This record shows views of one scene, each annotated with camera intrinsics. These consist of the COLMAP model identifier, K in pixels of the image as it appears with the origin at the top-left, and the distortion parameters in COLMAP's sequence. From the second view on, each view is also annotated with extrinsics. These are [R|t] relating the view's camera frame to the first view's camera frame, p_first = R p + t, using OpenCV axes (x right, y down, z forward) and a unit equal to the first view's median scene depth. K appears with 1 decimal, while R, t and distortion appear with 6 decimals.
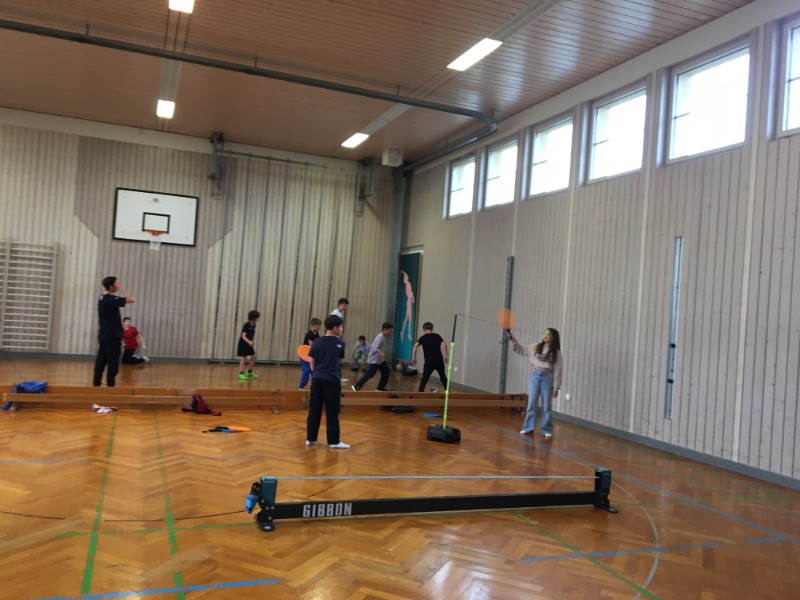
lens RADIAL K [[670.5, 0, 402.9], [0, 670.5, 297.0], [0, 0, 1]] dist [0.066389, -0.117729]
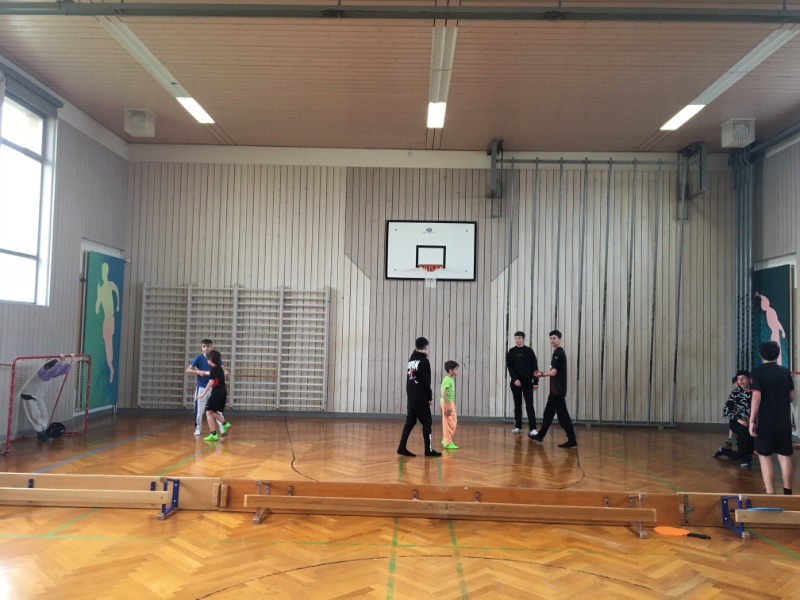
lens RADIAL K [[675.0, 0, 400.0], [0, 675.0, 300.0], [0, 0, 1]] dist [0.095382, -0.109047]
pose [[0.922890, -0.066299, -0.379314, -0.086754], [0.045668, 0.996959, -0.063143, -0.003013], [0.382347, 0.040951, 0.923111, 0.213328]]
